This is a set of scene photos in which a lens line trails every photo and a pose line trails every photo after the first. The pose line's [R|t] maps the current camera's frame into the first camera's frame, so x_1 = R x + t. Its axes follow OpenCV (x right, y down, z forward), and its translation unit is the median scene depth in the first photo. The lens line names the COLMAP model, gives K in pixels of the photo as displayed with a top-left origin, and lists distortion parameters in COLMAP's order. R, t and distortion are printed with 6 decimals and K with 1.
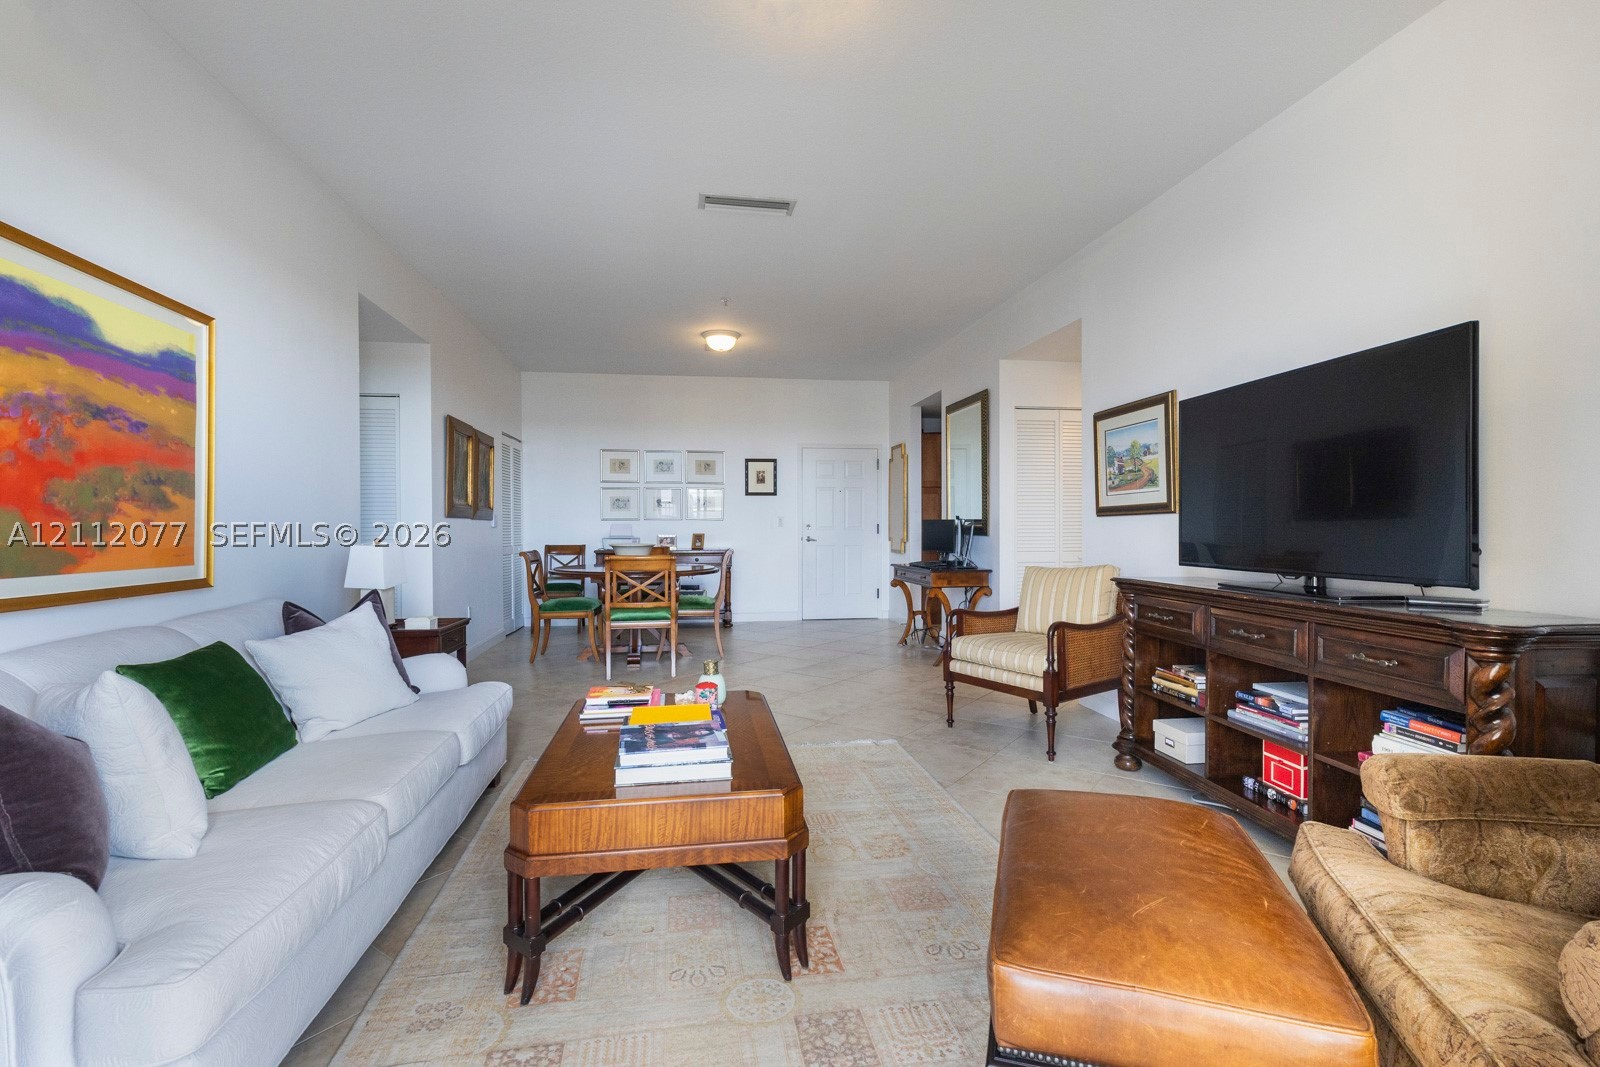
lens RADIAL K [[770.4, 0, 838.5], [0, 770.4, 526.0], [0, 0, 1]] dist [0.006504, -0.002029]
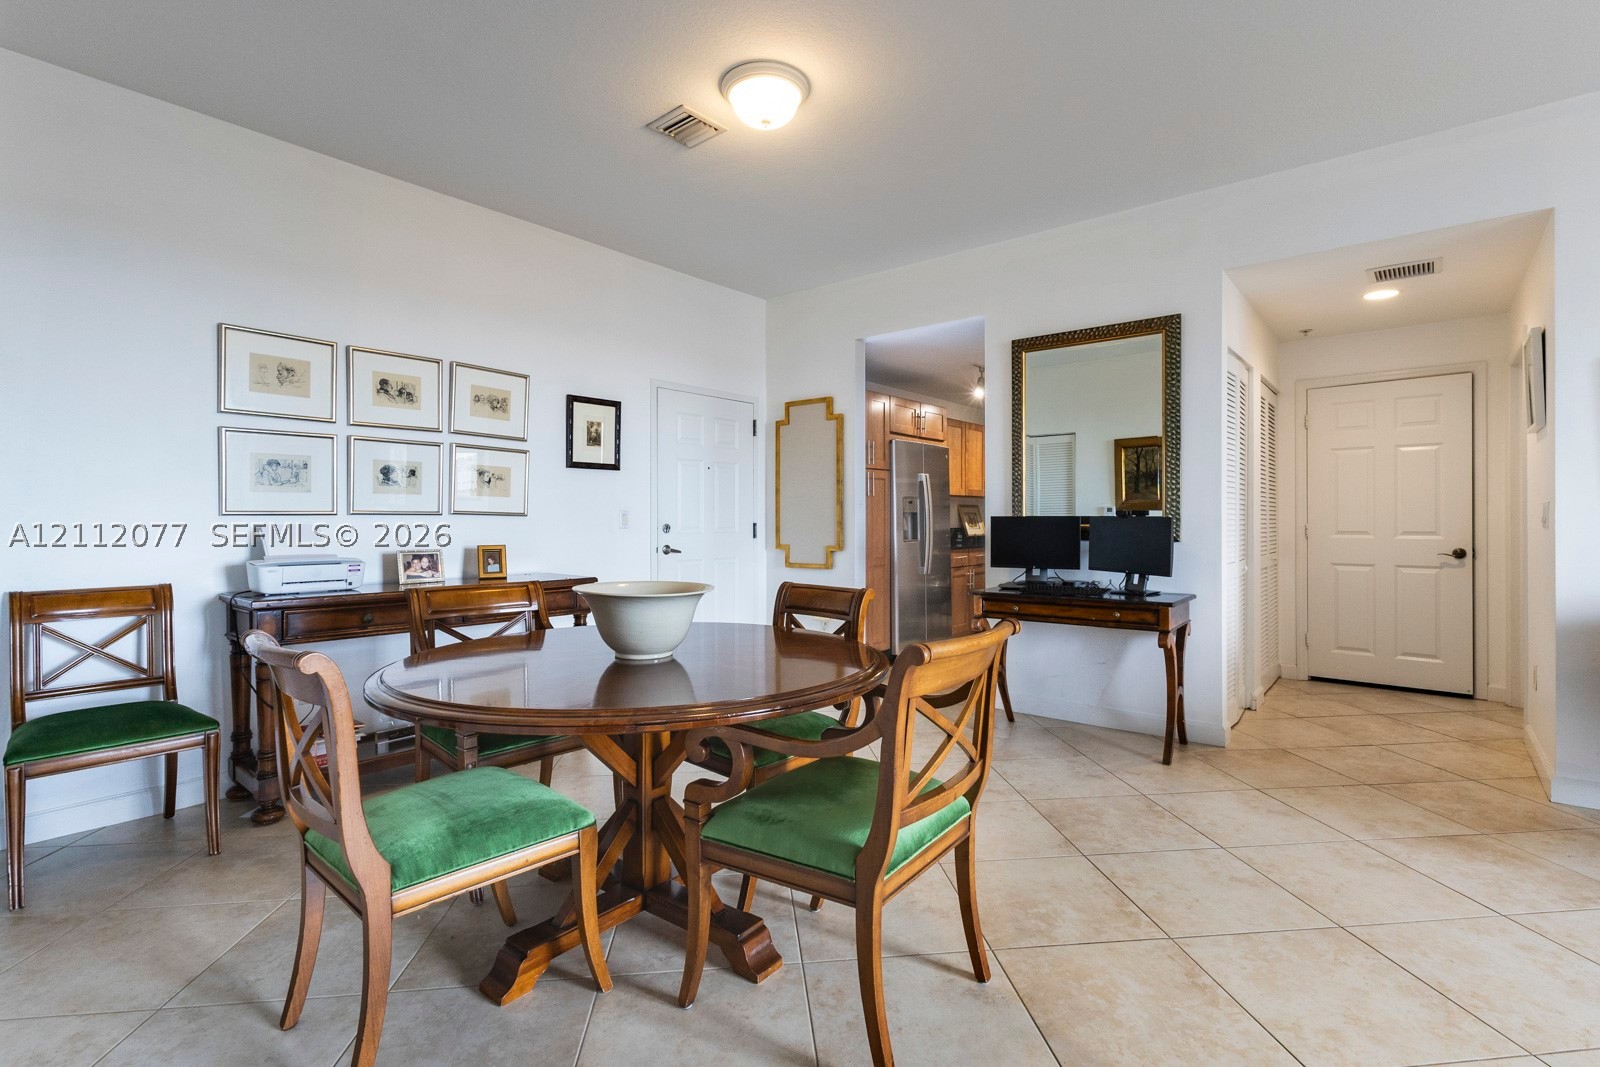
lens RADIAL K [[728.5, 0, 806.1], [0, 728.5, 517.4], [0, 0, 1]] dist [0.009062, -0.001924]
pose [[0.758256, 0.001929, 0.651954, -0.326344], [0.003111, 0.999974, -0.006577, -0.003383], [-0.651949, 0.007015, 0.758230, 0.555801]]
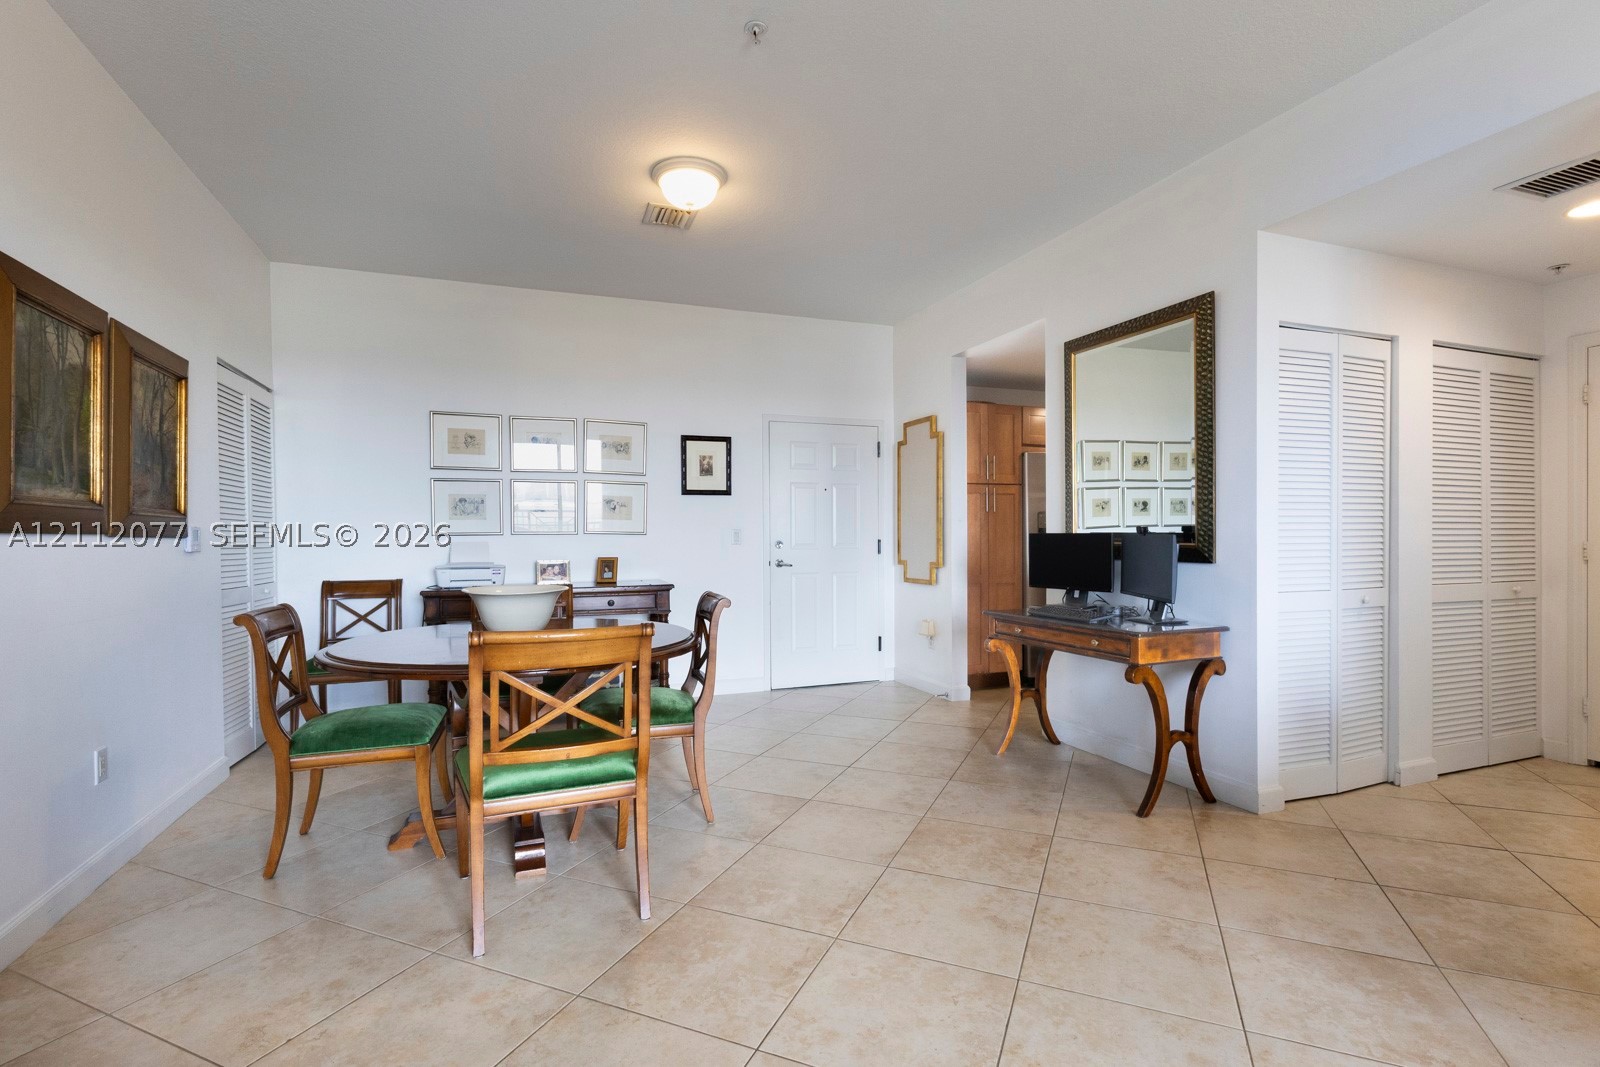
lens RADIAL K [[728.5, 0, 805.6], [0, 728.5, 541.3], [0, 0, 1]] dist [0.009062, -0.001924]
pose [[0.980714, -0.005769, 0.195365, -0.143385], [0.004776, 0.999973, 0.005553, -0.005132], [-0.195391, -0.004513, 0.980715, 0.420134]]
